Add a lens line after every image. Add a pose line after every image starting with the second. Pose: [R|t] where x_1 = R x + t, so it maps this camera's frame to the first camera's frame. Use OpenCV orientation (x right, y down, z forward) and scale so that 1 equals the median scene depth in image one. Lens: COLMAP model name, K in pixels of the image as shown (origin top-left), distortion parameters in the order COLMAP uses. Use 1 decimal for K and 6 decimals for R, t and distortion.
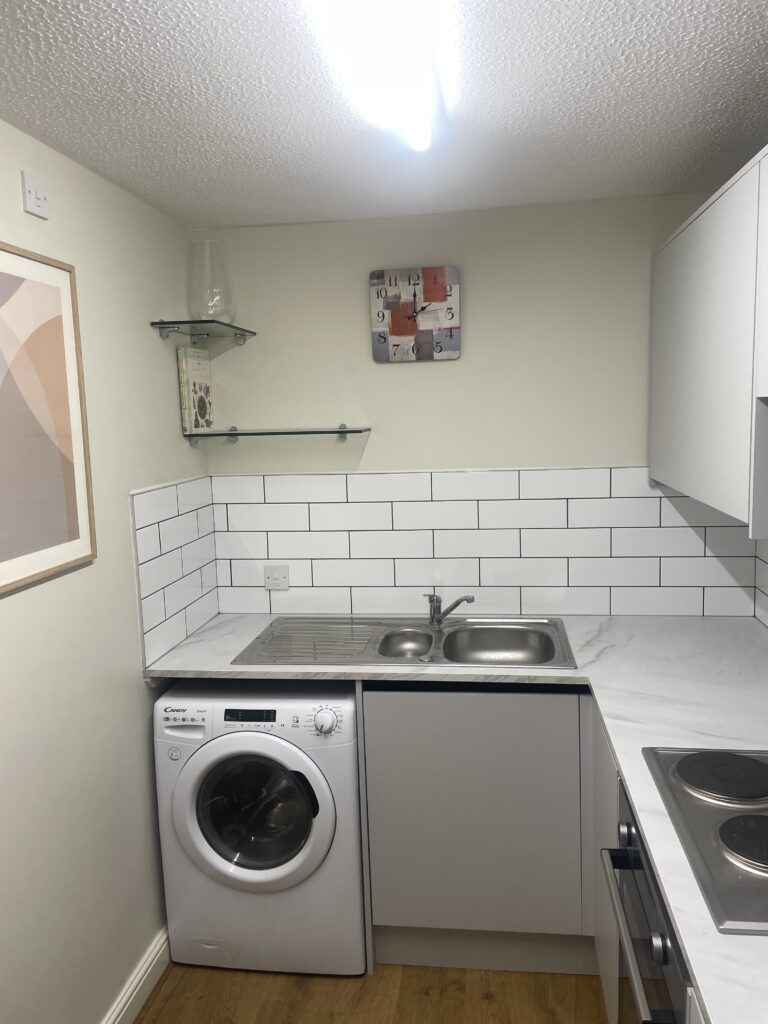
lens RADIAL K [[777.6, 0, 384.0], [0, 777.6, 512.0], [0, 0, 1]] dist [0.133111, -0.213237]
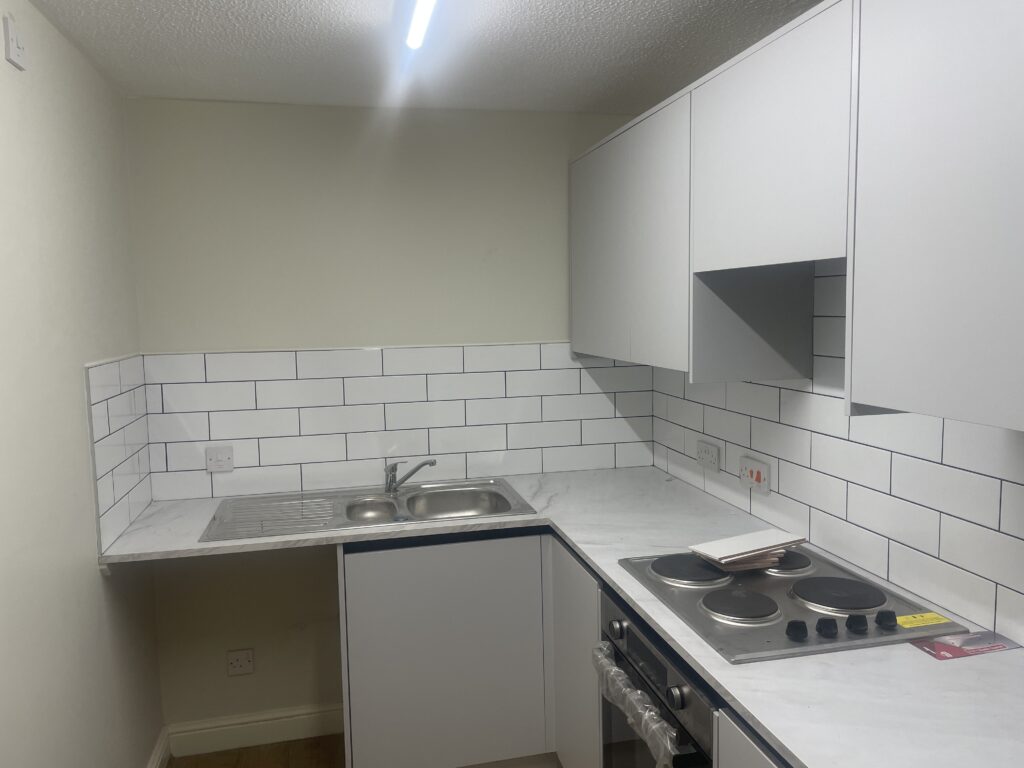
lens RADIAL K [[777.6, 0, 513.8], [0, 777.6, 377.6], [0, 0, 1]] dist [0.133111, -0.213237]
pose [[0.936389, -0.018767, 0.350463, -0.150090], [0.036056, 0.998430, -0.042874, 0.041646], [-0.349108, 0.052783, 0.935595, -0.050955]]
